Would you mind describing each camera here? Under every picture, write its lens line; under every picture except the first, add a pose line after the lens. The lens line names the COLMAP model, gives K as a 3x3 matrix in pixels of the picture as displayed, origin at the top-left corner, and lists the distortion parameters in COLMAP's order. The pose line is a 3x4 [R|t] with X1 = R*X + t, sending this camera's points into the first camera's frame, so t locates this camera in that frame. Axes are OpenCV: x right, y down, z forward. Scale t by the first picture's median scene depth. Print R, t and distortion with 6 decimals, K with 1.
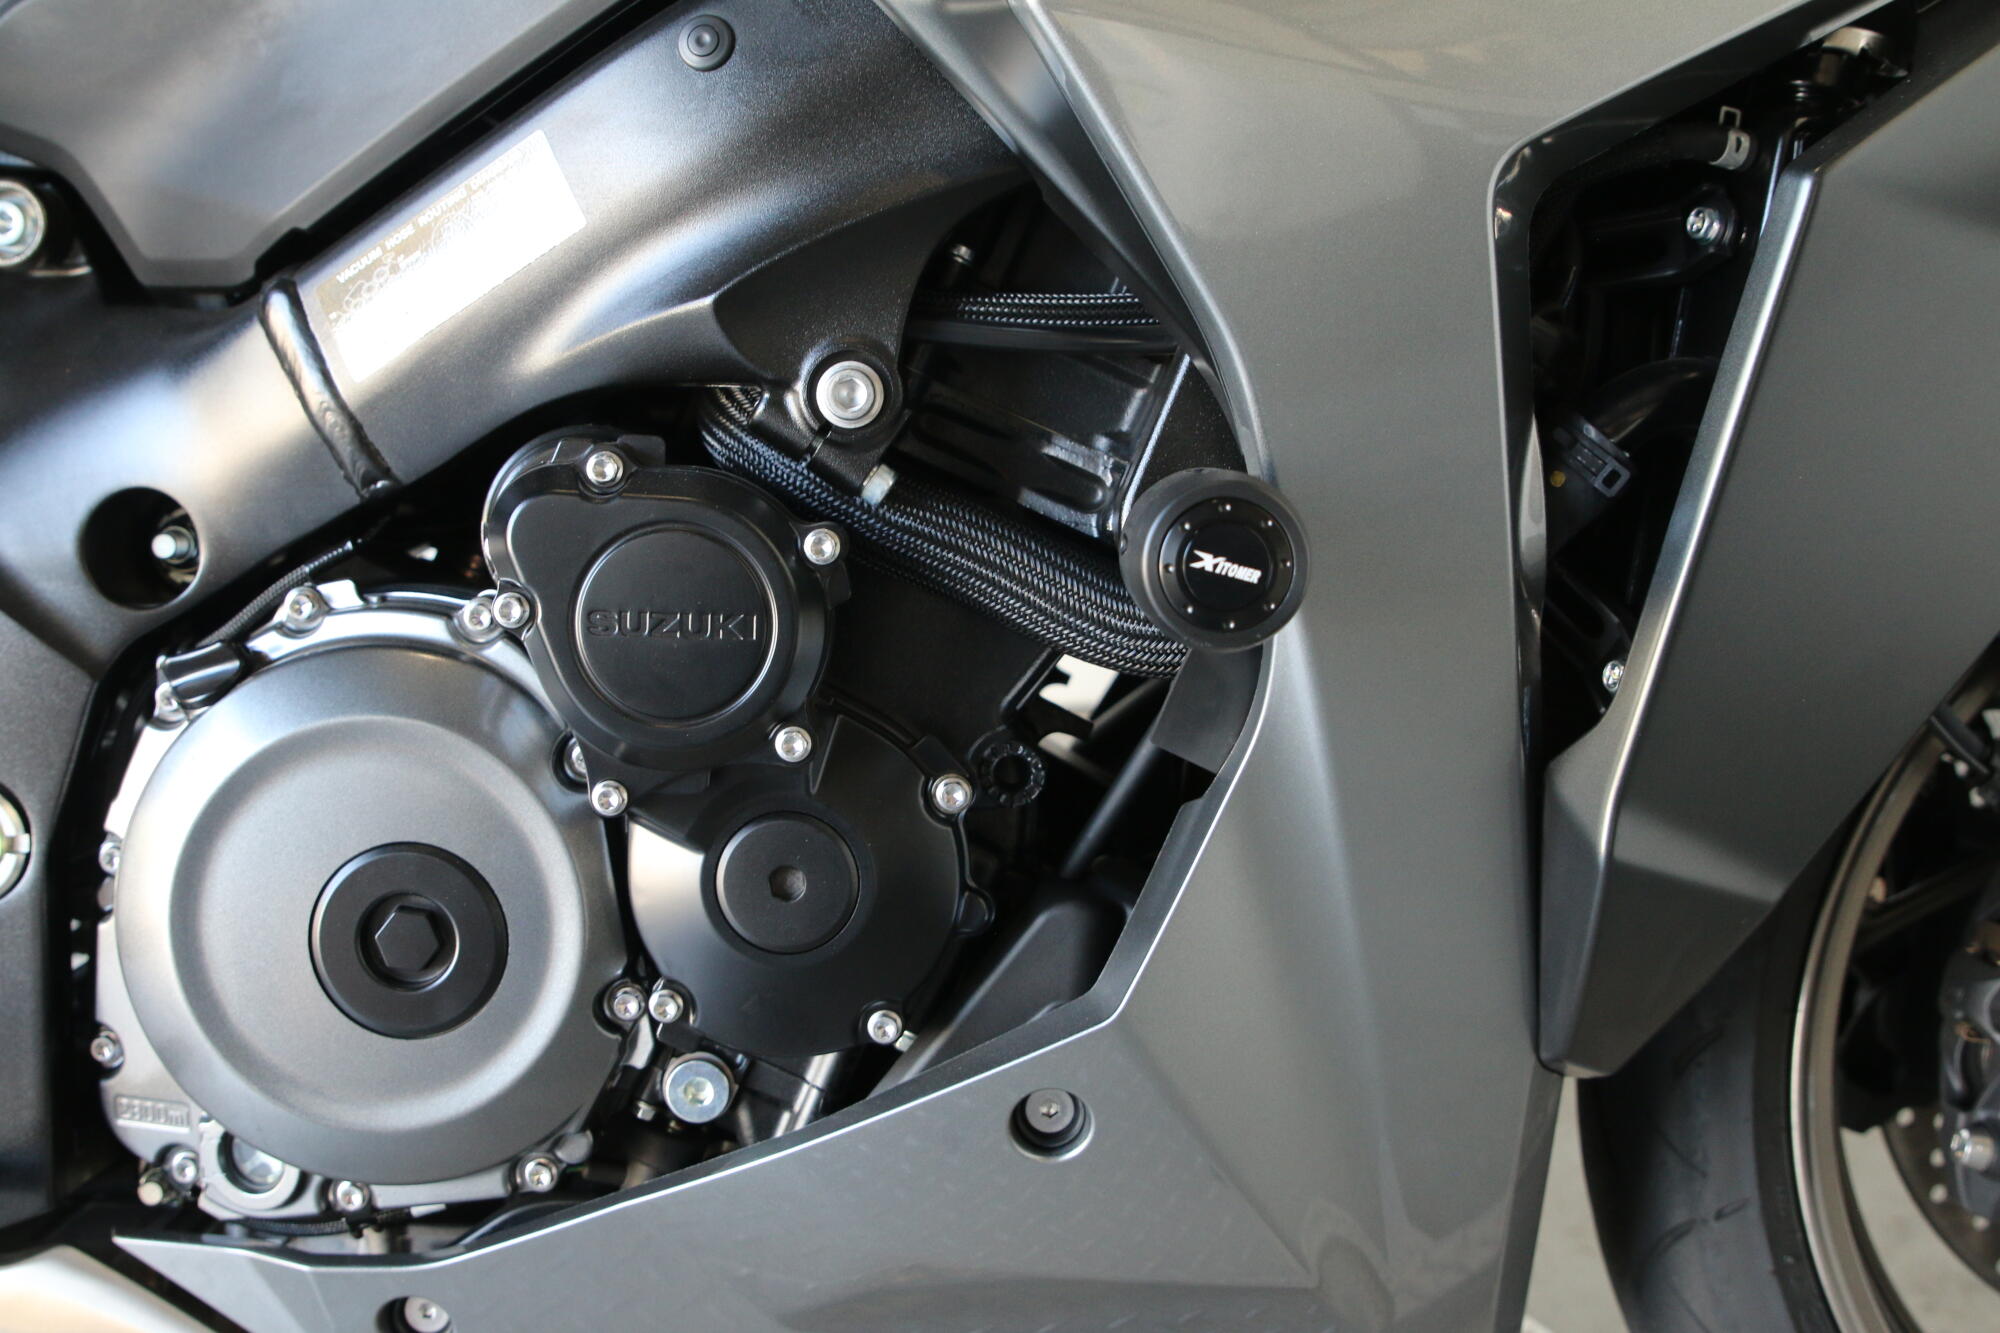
lens RADIAL K [[2513.9, 0, 1000.0], [0, 2513.9, 666.5], [0, 0, 1]] dist [-0.107505, 0.116035]
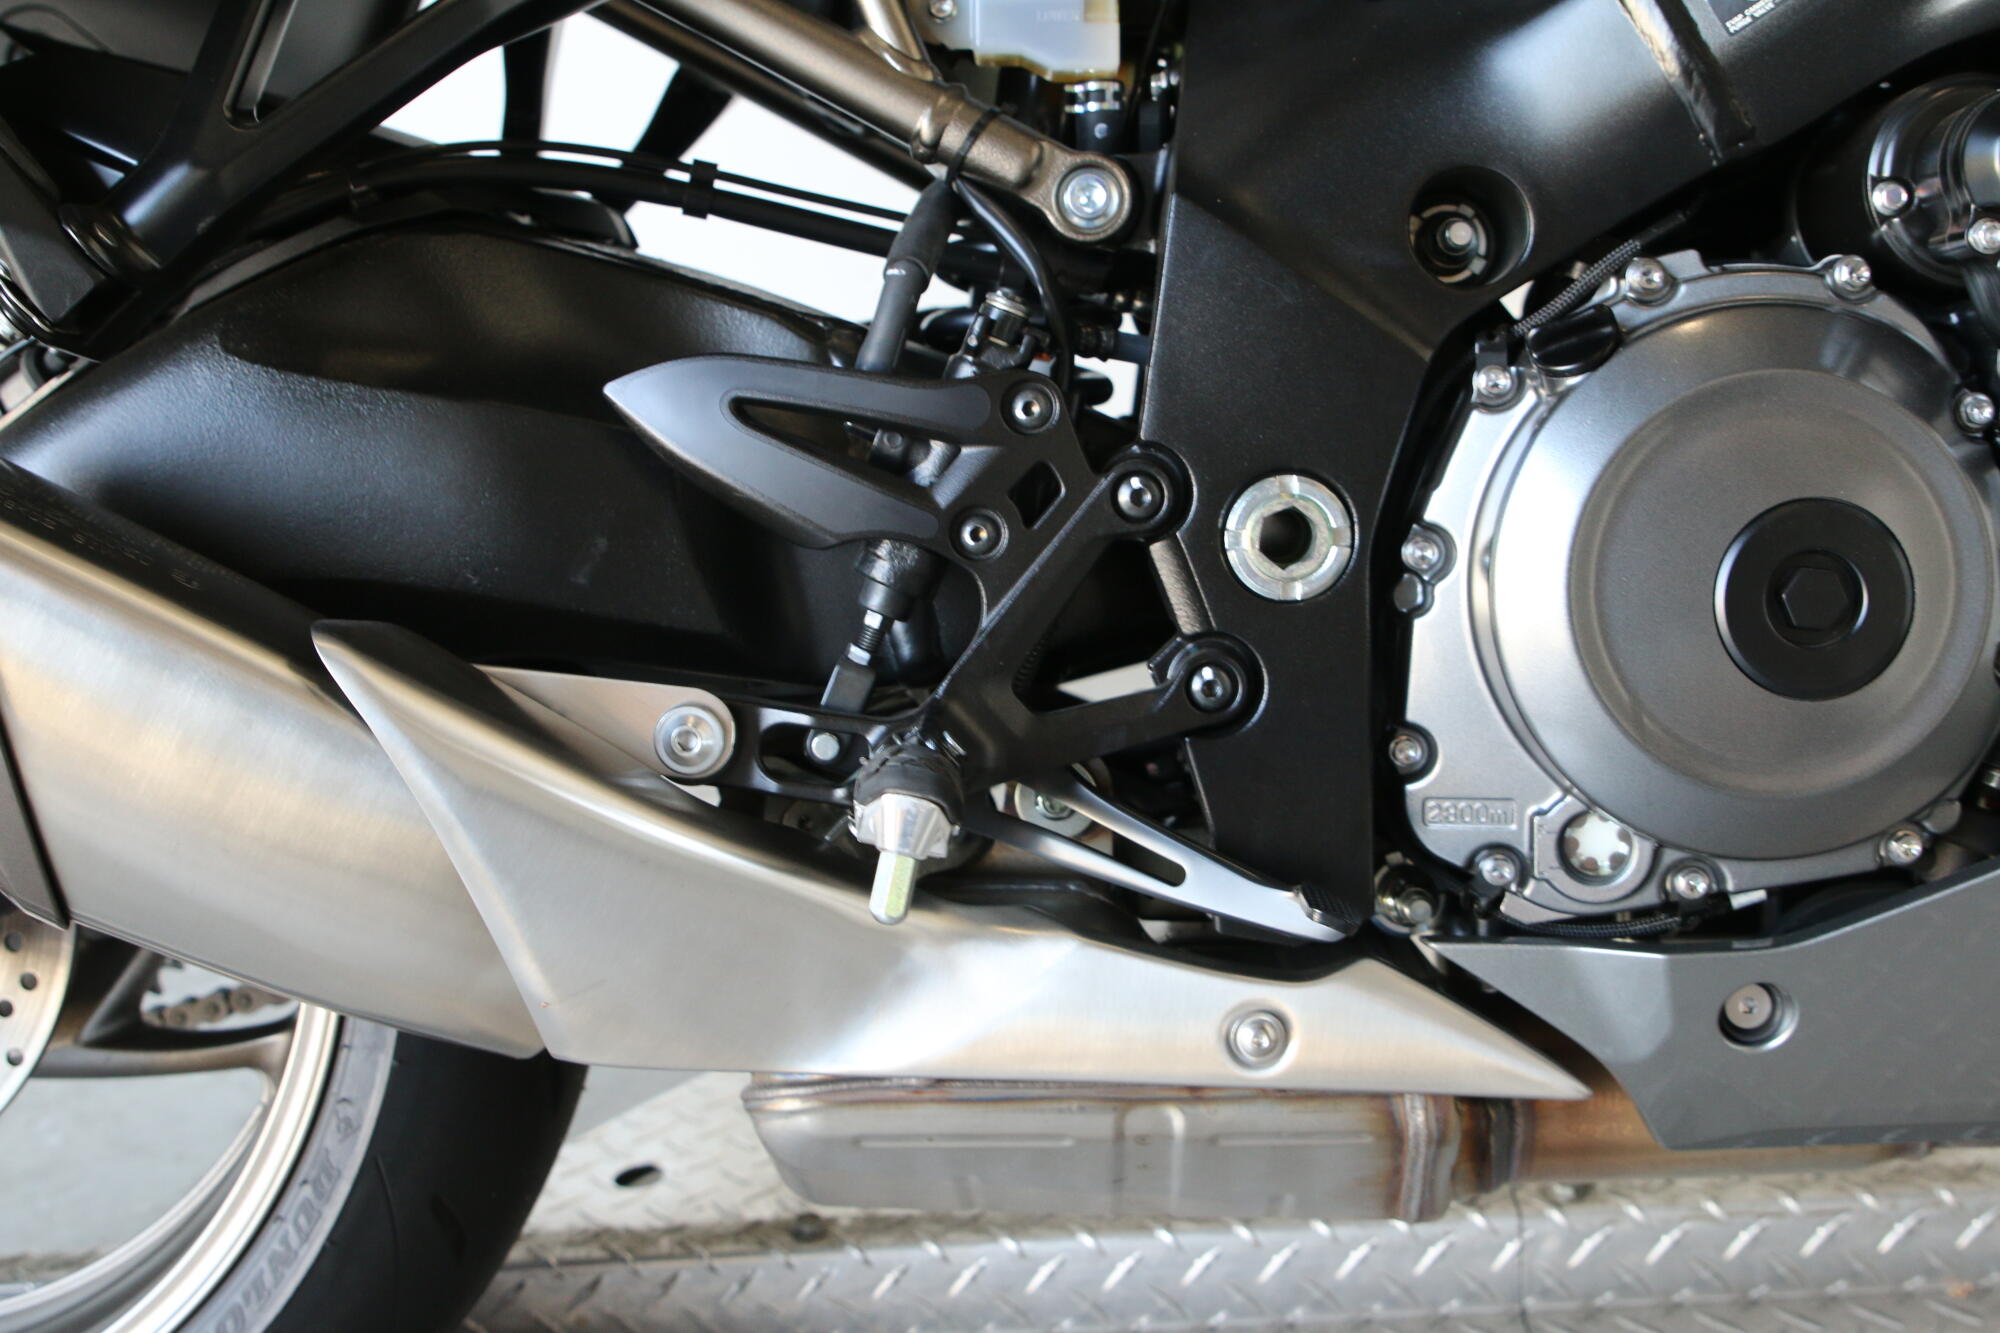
lens RADIAL K [[2513.9, 0, 1000.0], [0, 2513.9, 666.5], [0, 0, 1]] dist [-0.107505, 0.116035]
pose [[0.998350, -0.039099, -0.042043, -0.509679], [0.038970, 0.999233, -0.003876, 0.125814], [0.042162, 0.002231, 0.999108, 0.007193]]
